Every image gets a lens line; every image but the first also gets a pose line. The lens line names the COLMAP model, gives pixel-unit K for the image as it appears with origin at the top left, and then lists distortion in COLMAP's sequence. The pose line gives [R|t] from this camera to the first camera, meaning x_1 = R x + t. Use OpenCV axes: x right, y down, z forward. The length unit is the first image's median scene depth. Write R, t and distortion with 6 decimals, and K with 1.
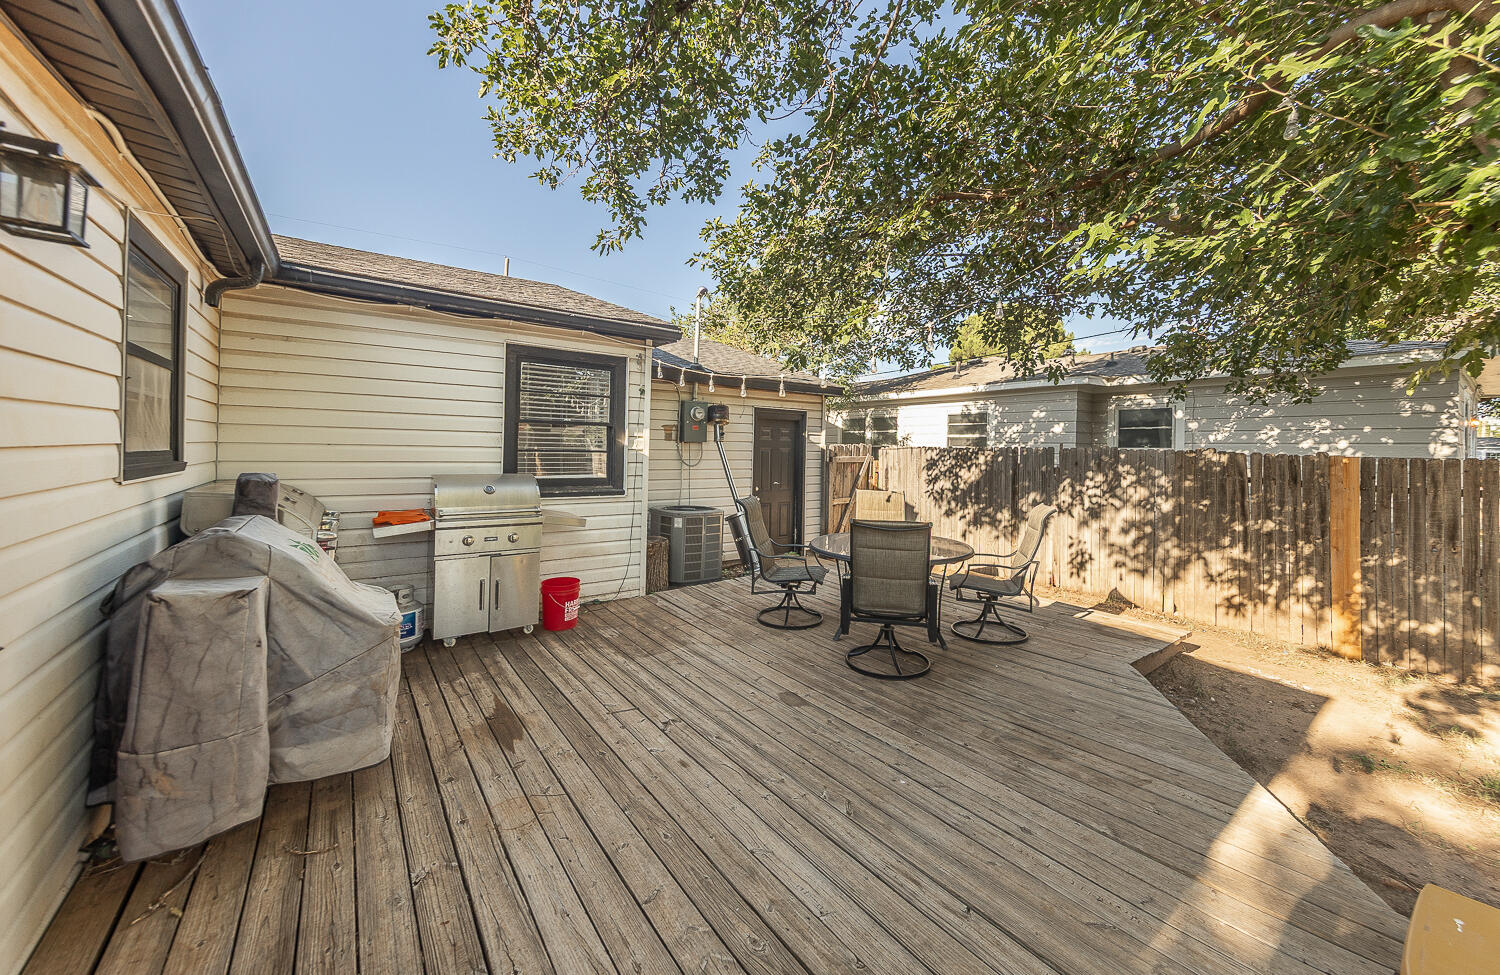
lens RADIAL K [[526.9, 0, 769.3], [0, 526.9, 451.4], [0, 0, 1]] dist [0.018722, -0.000201]
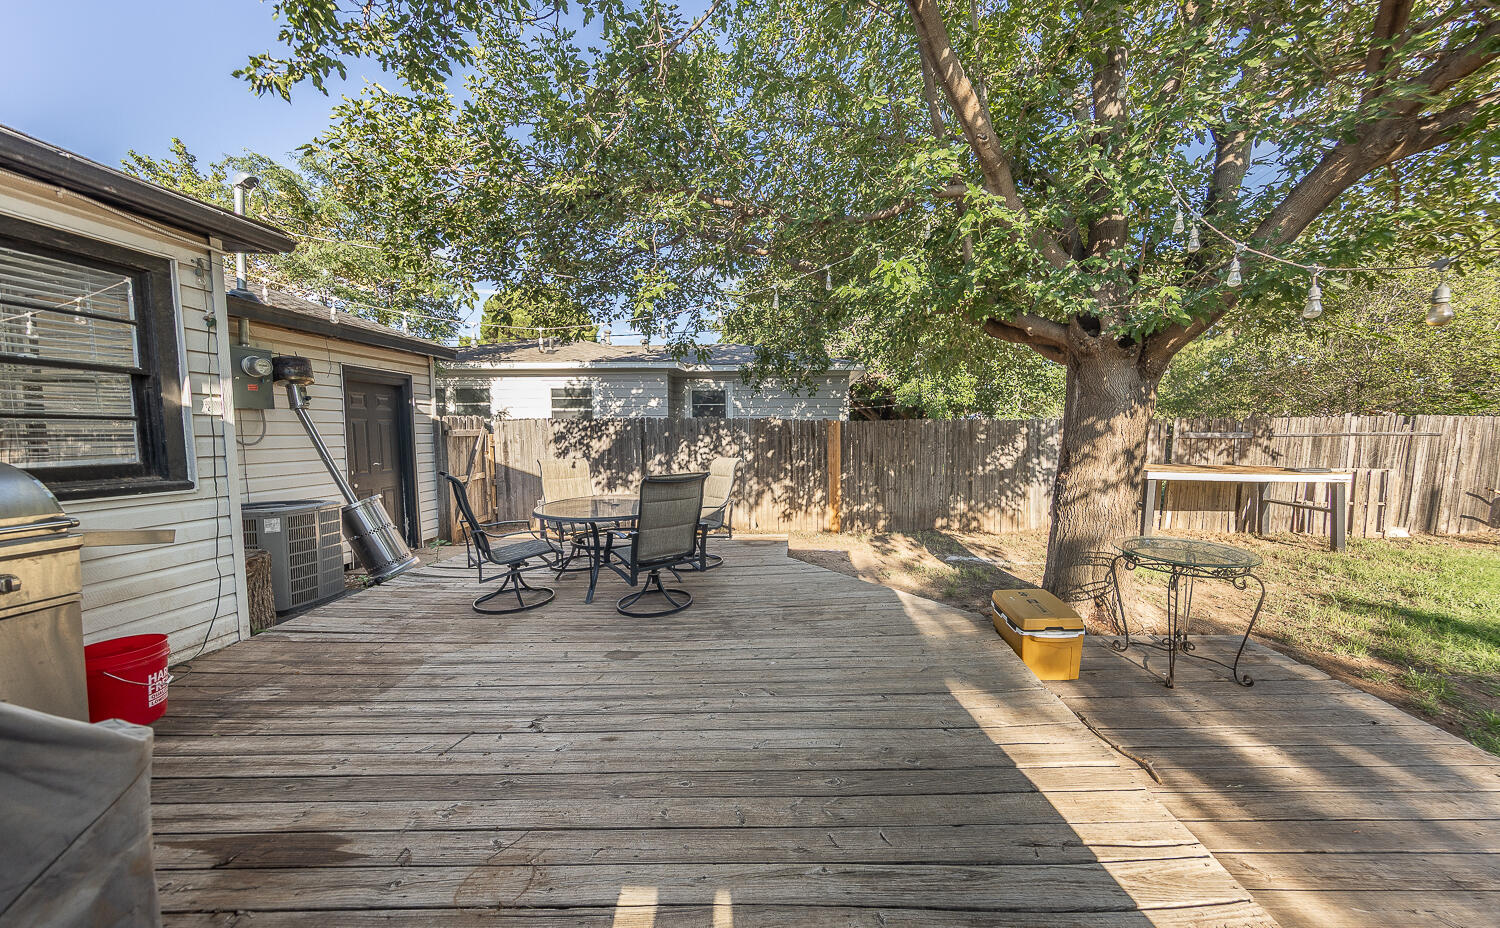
lens RADIAL K [[502.6, 0, 750.0], [0, 502.6, 464.0], [0, 0, 1]] dist [0.010808, -0.000020]
pose [[0.643007, -0.069595, 0.762692, -0.305424], [0.020052, 0.997051, 0.074075, 0.022025], [-0.765598, -0.032337, 0.642506, 0.122183]]
